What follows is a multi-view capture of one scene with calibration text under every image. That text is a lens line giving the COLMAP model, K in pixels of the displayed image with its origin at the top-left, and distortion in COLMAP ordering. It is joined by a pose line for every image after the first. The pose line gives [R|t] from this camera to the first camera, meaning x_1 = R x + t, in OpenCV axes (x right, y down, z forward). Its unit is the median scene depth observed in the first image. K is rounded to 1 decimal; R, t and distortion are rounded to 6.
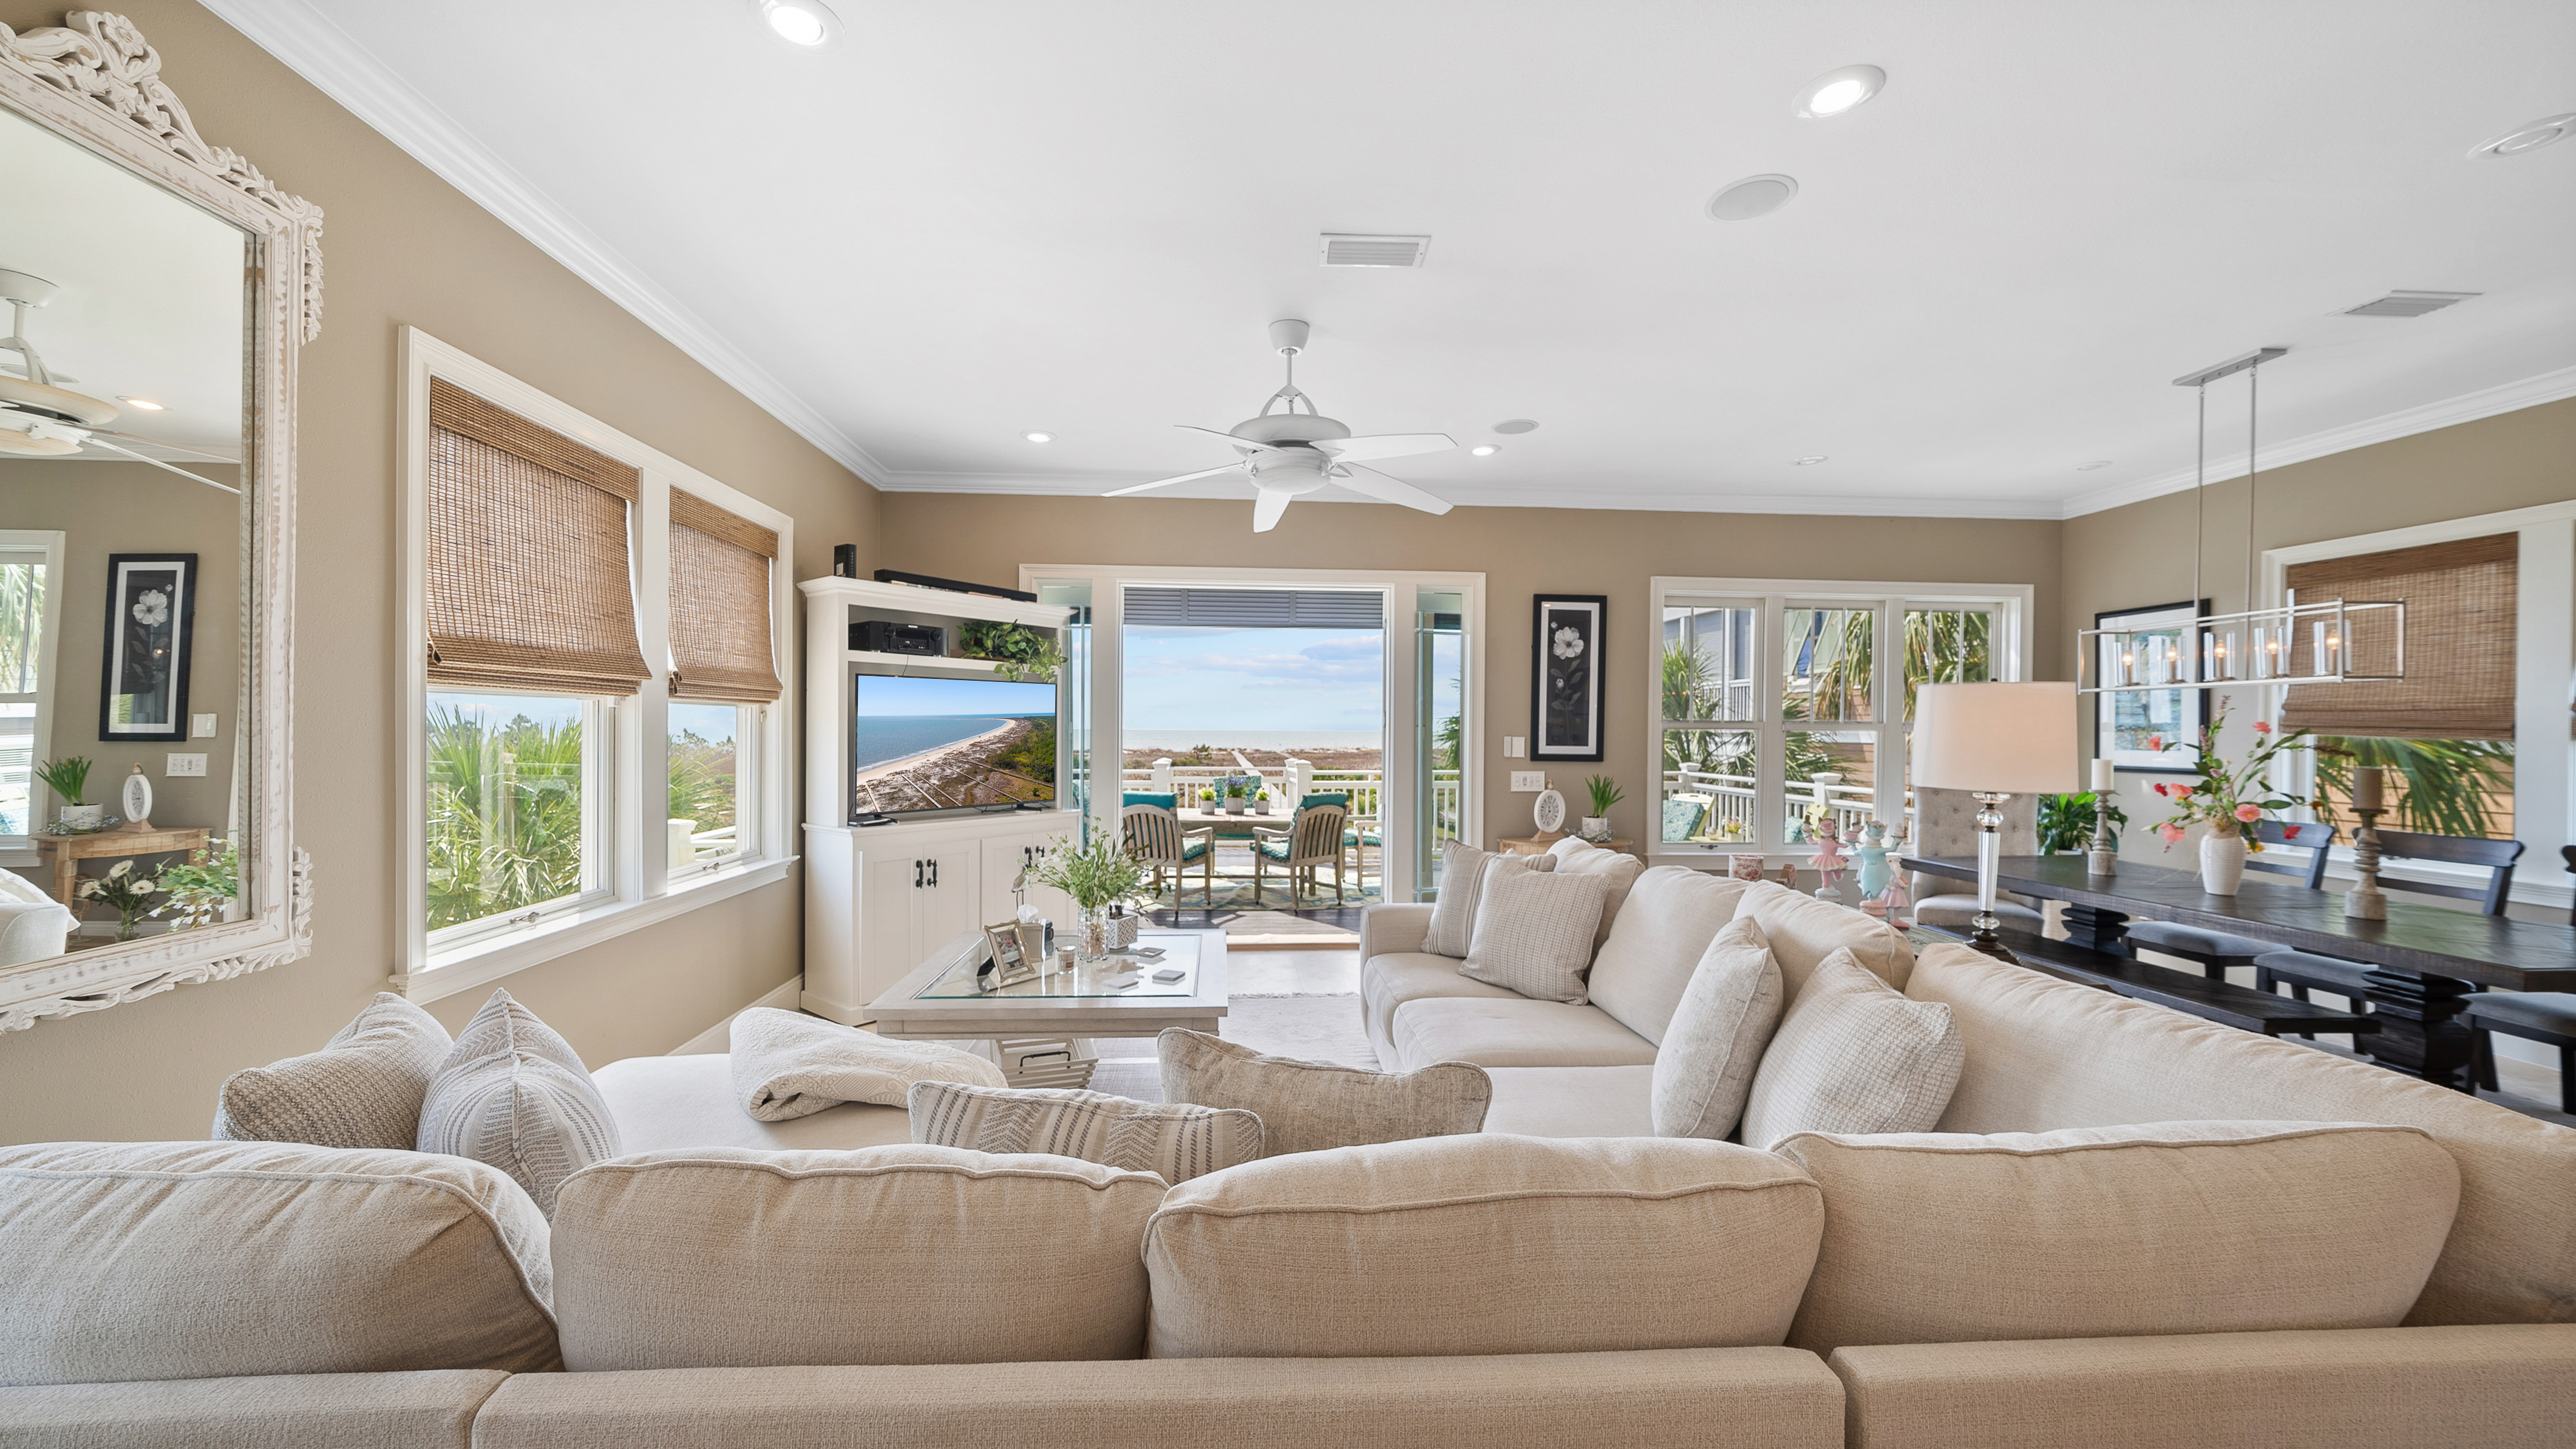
lens RADIAL K [[903.5, 0, 1270.4], [0, 903.5, 724.3], [0, 0, 1]] dist [-0.000310, -0.000106]
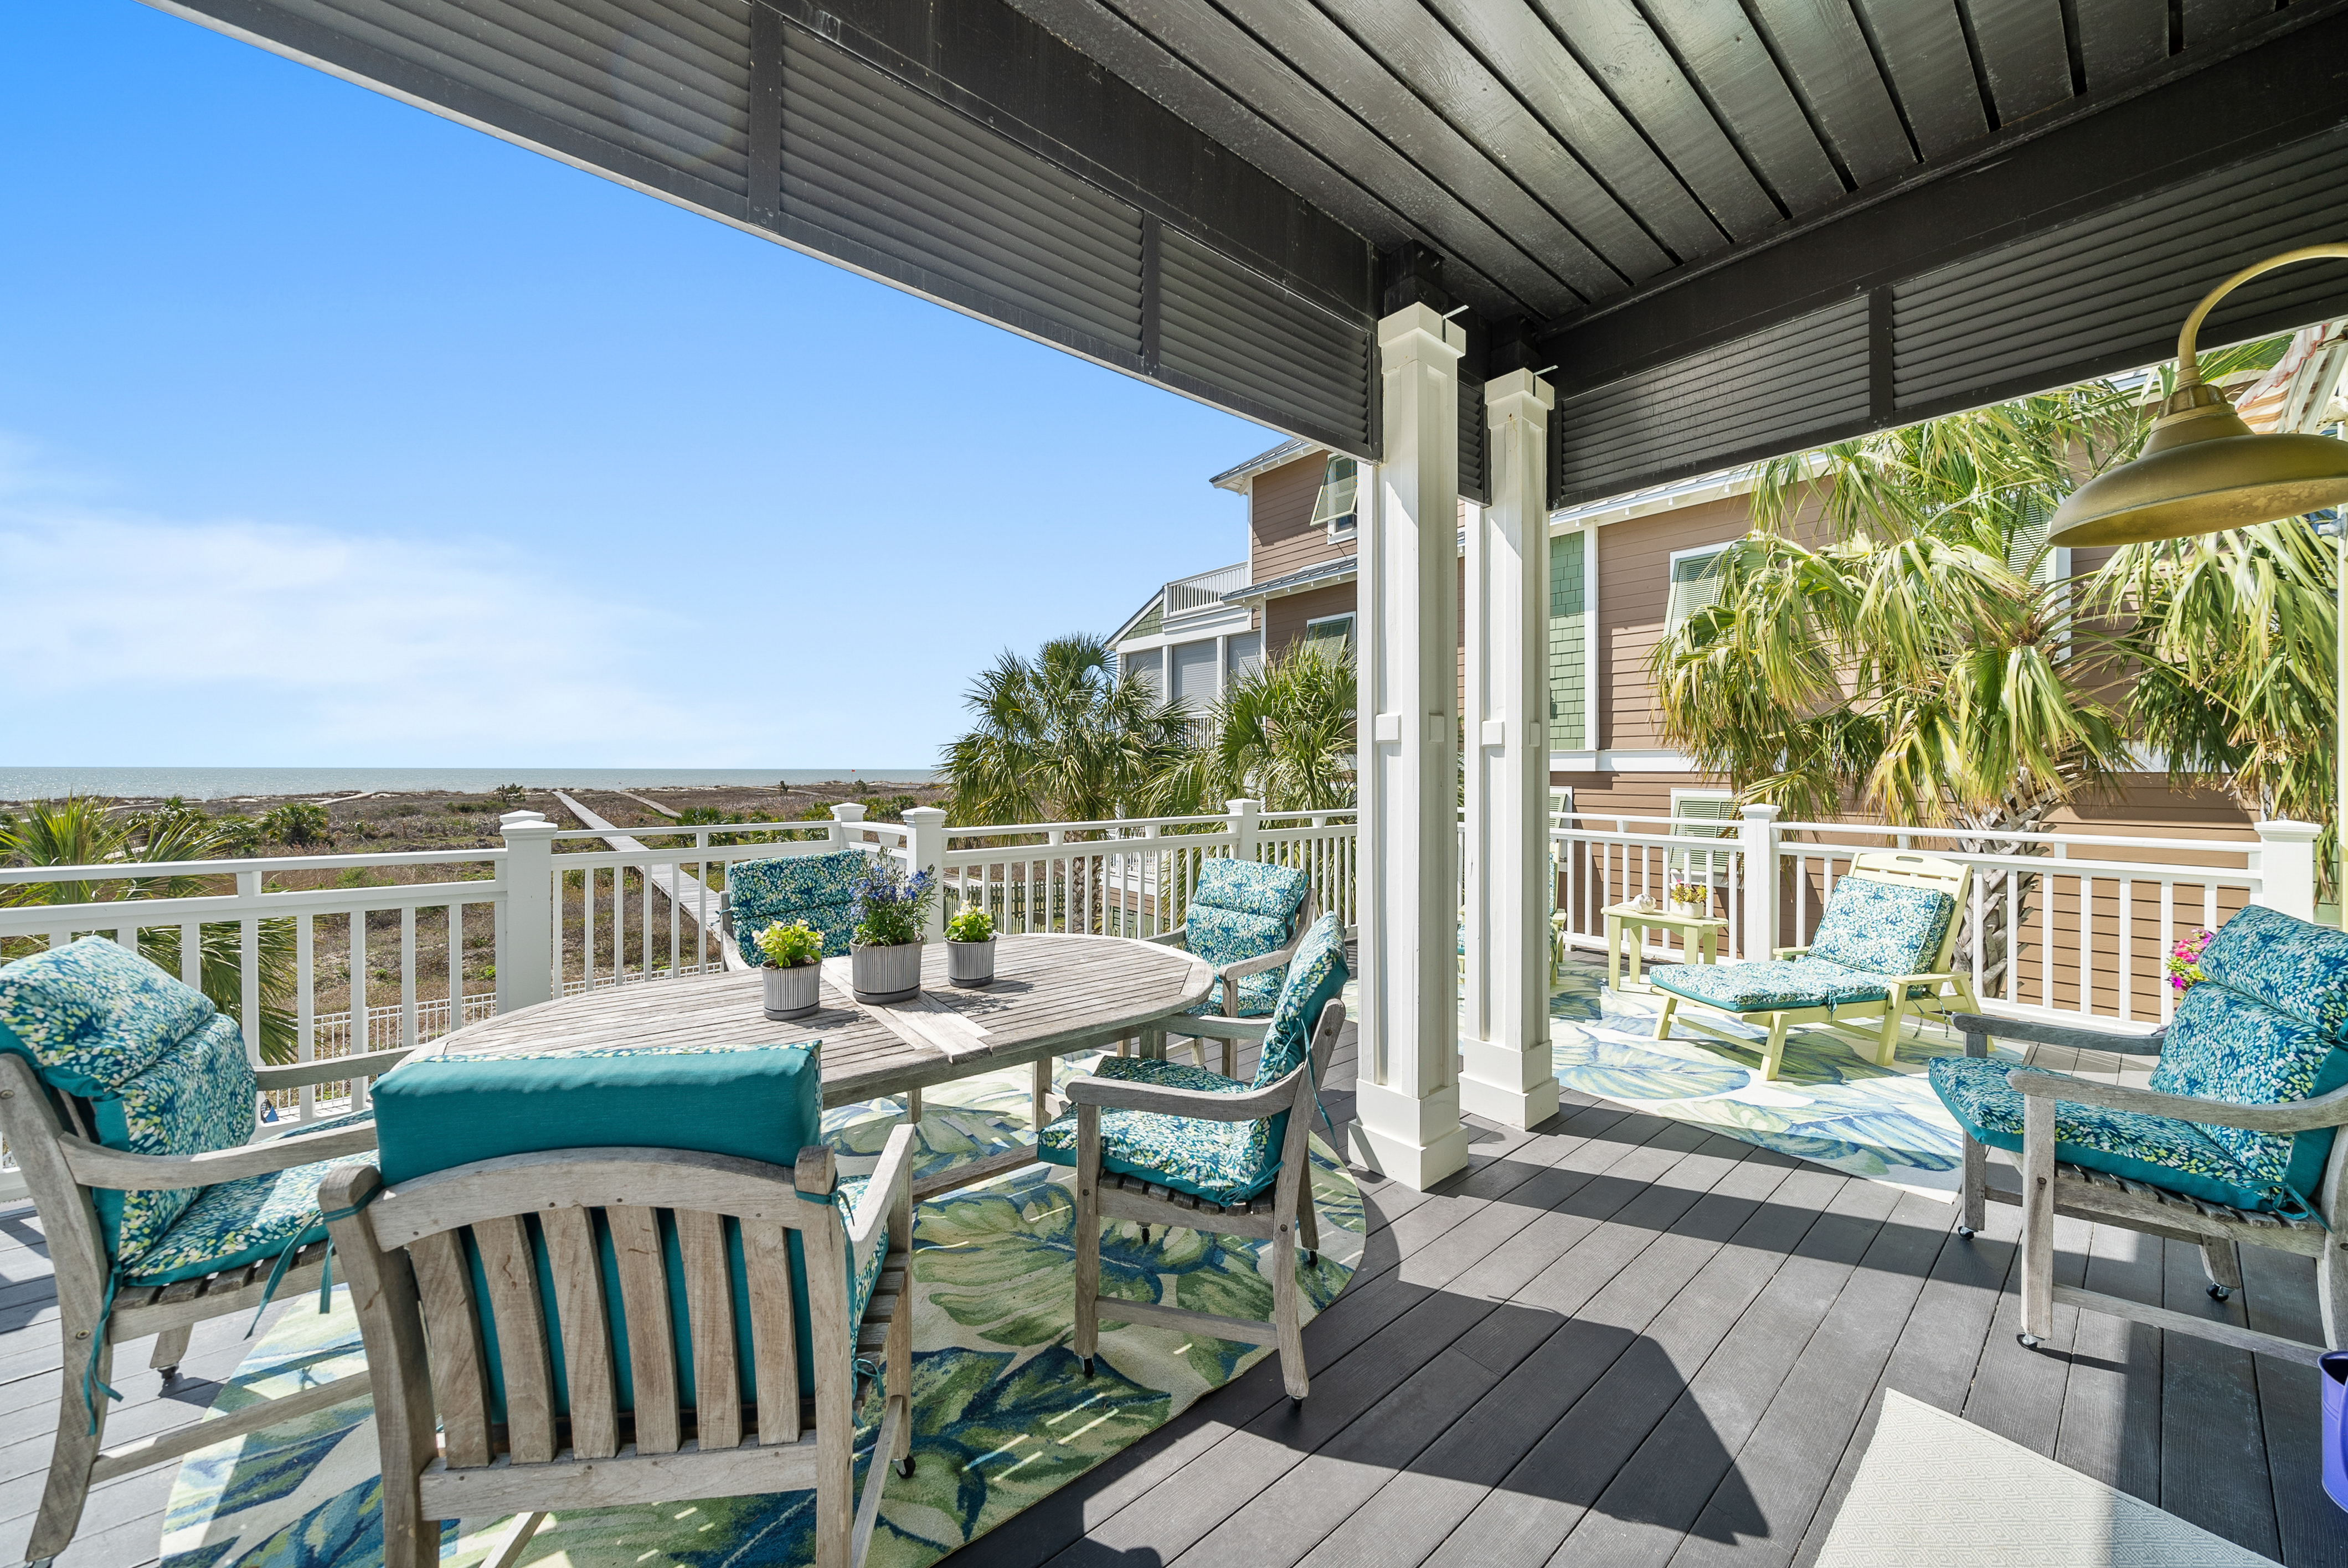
lens RADIAL K [[822.1, 0, 1185.5], [0, 822.1, 762.8], [0, 0, 1]] dist [-0.010514, 0.000204]
pose [[0.815675, 0.000499, 0.578510, -0.175569], [-0.001520, 0.999998, 0.001281, 0.032043], [-0.578509, -0.001924, 0.815674, 1.096066]]
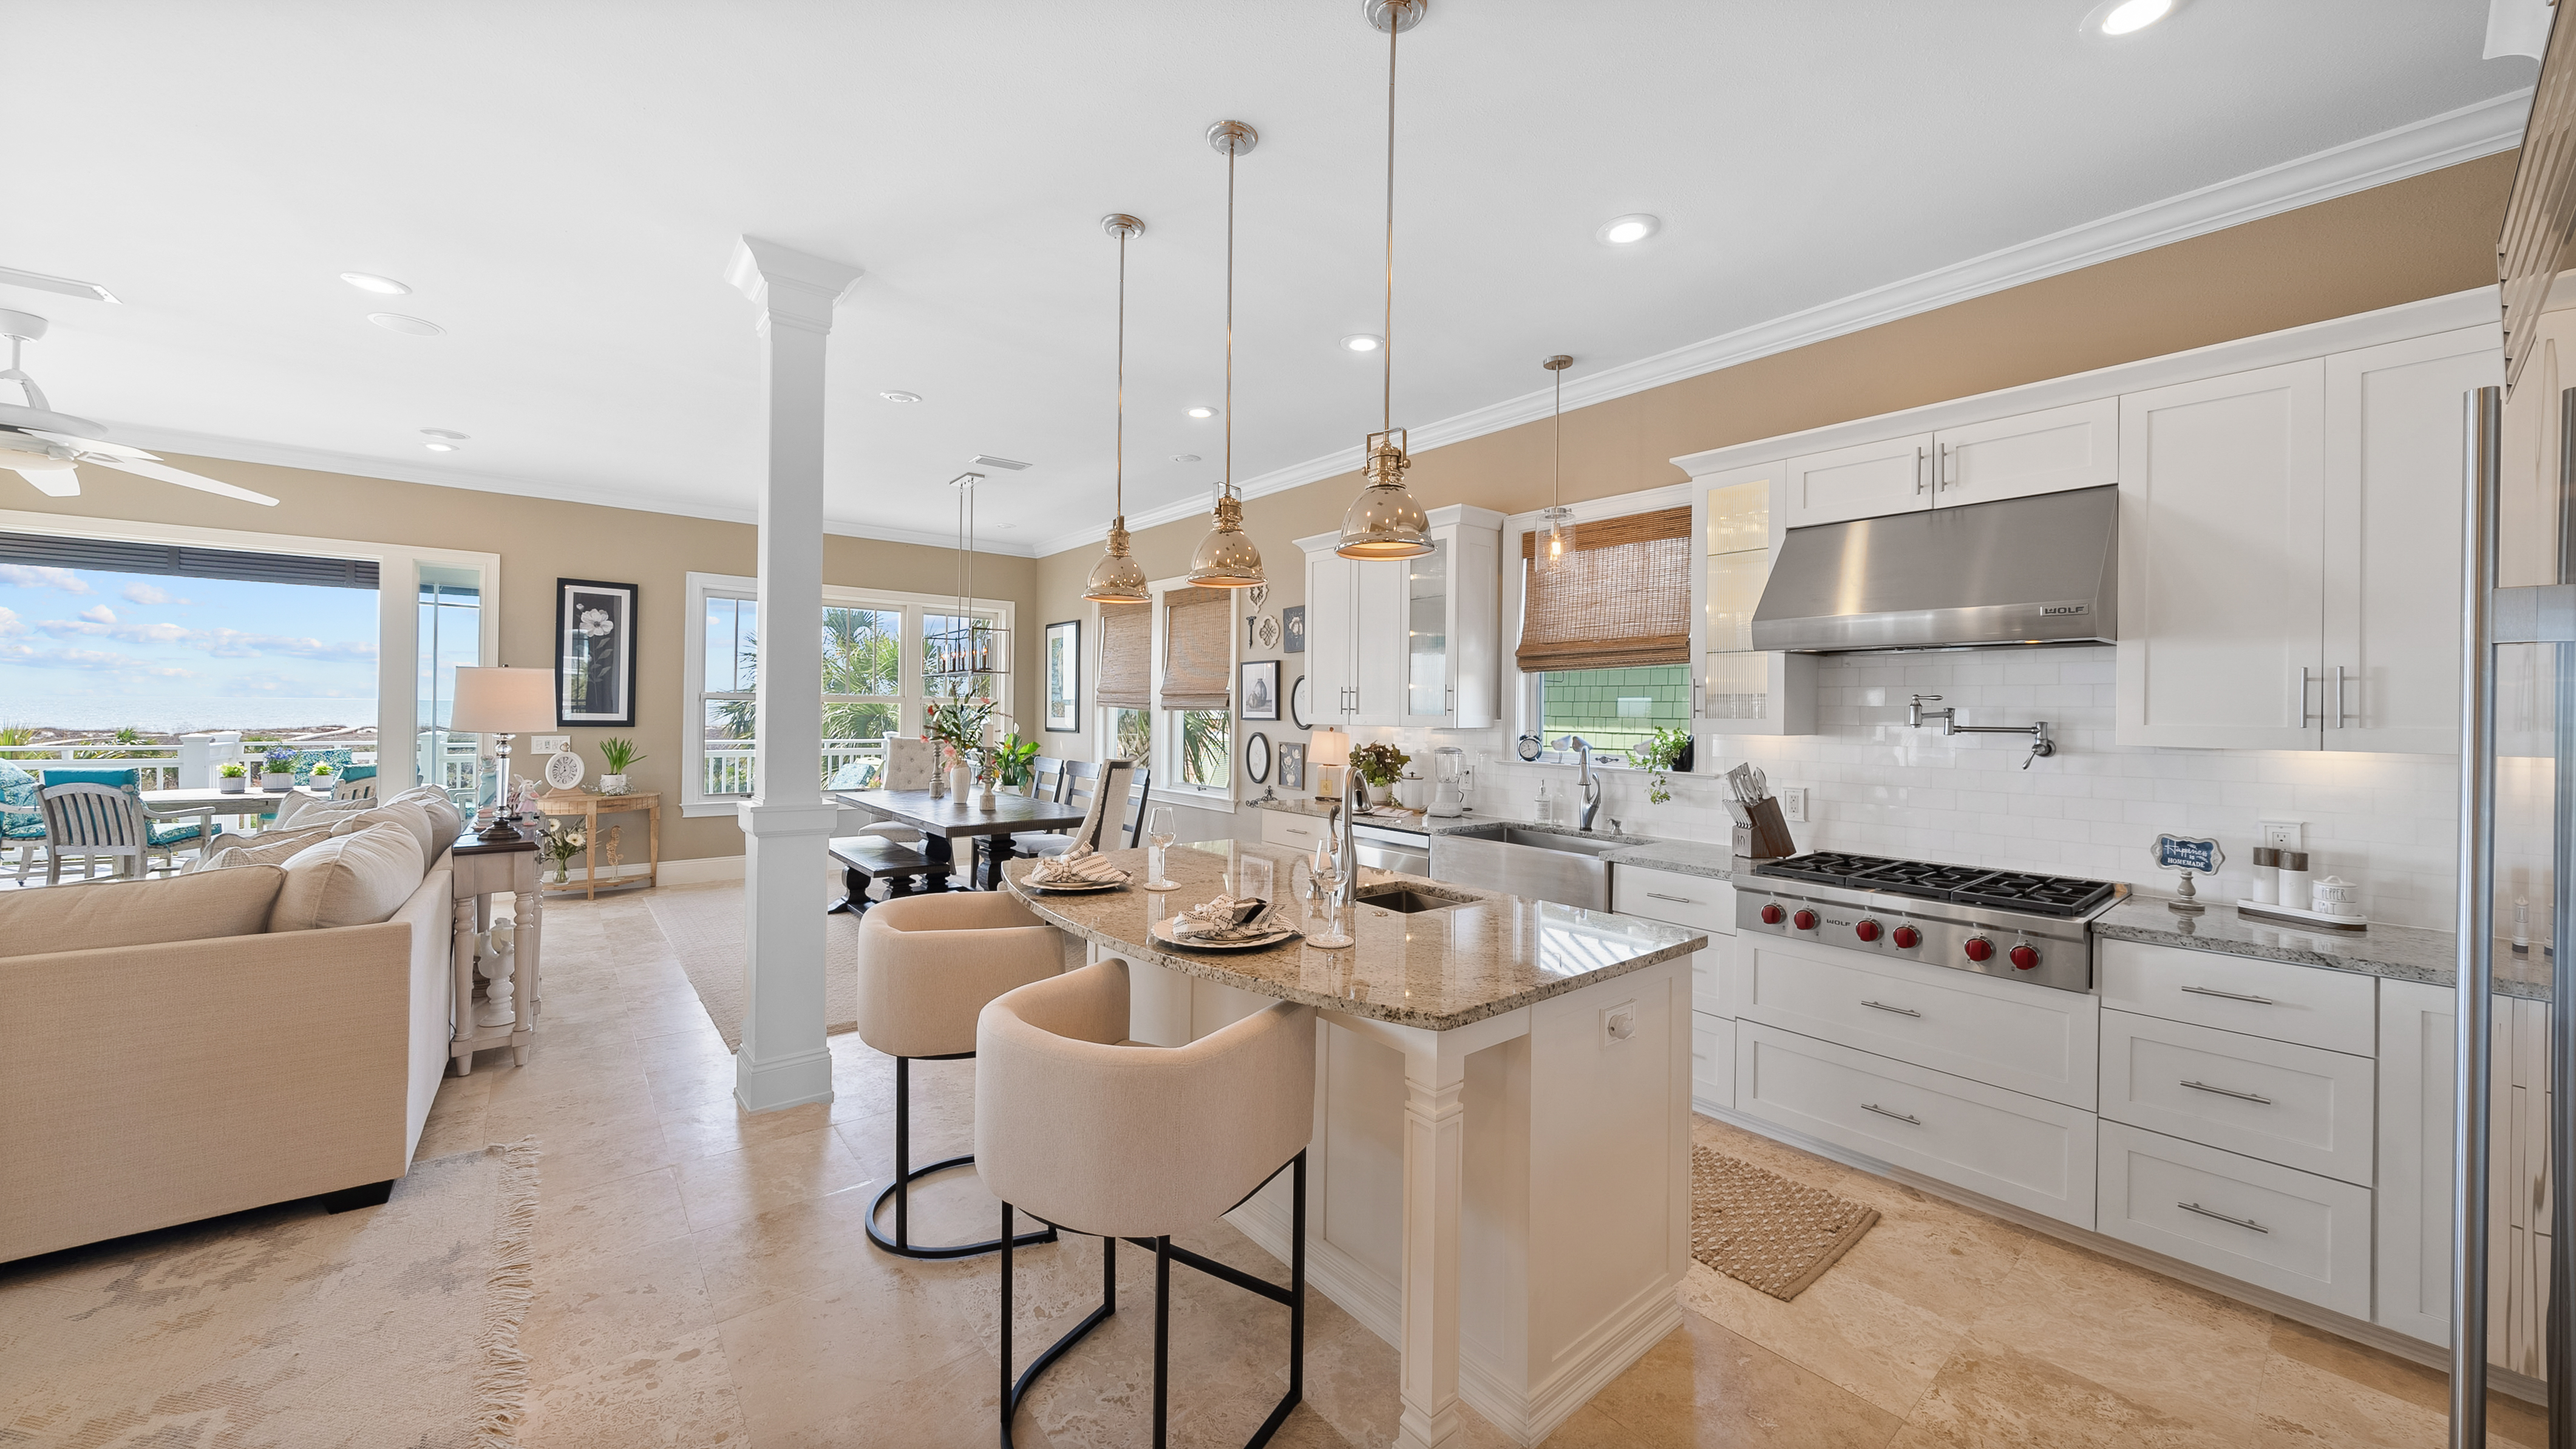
lens RADIAL K [[903.5, 0, 1279.8], [0, 903.5, 713.4], [0, 0, 1]] dist [-0.000310, -0.000106]
pose [[0.814814, 0.005589, 0.579695, 0.370683], [-0.013235, 0.999872, 0.008963, 0.002210], [-0.579571, -0.014975, 0.814784, -0.425433]]
